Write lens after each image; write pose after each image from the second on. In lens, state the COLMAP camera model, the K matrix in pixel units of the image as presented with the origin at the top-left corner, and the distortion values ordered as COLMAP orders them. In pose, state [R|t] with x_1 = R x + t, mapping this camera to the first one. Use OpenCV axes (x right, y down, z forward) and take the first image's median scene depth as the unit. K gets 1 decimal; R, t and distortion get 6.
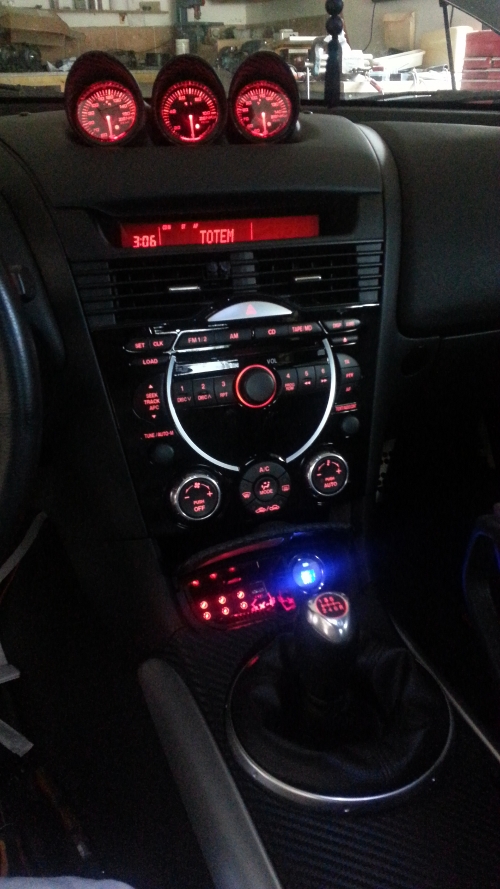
lens RADIAL K [[682.8, 0, 250.0], [0, 682.8, 444.5], [0, 0, 1]] dist [0.064672, -0.003164]
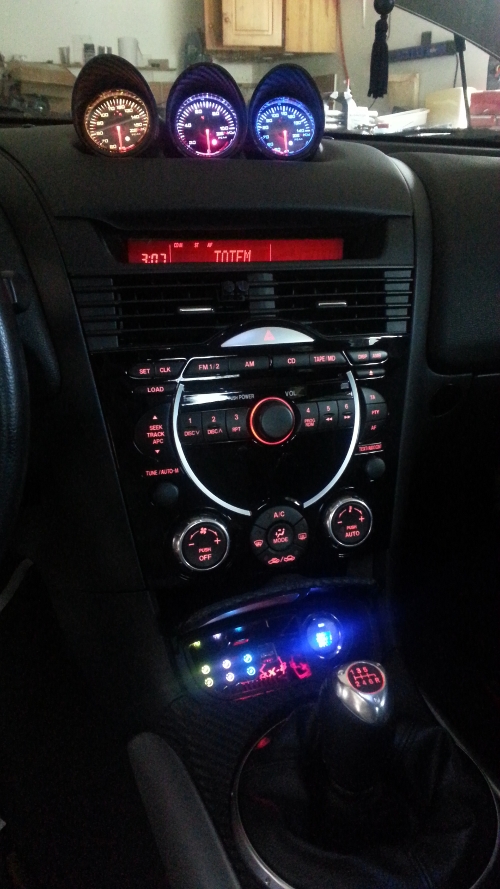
lens RADIAL K [[682.8, 0, 250.0], [0, 682.8, 444.5], [0, 0, 1]] dist [0.064672, -0.003164]
pose [[0.999673, 0.023420, 0.010245, -0.028214], [-0.022565, 0.996788, -0.076843, 0.014746], [-0.012012, 0.076586, 0.996991, 0.108520]]
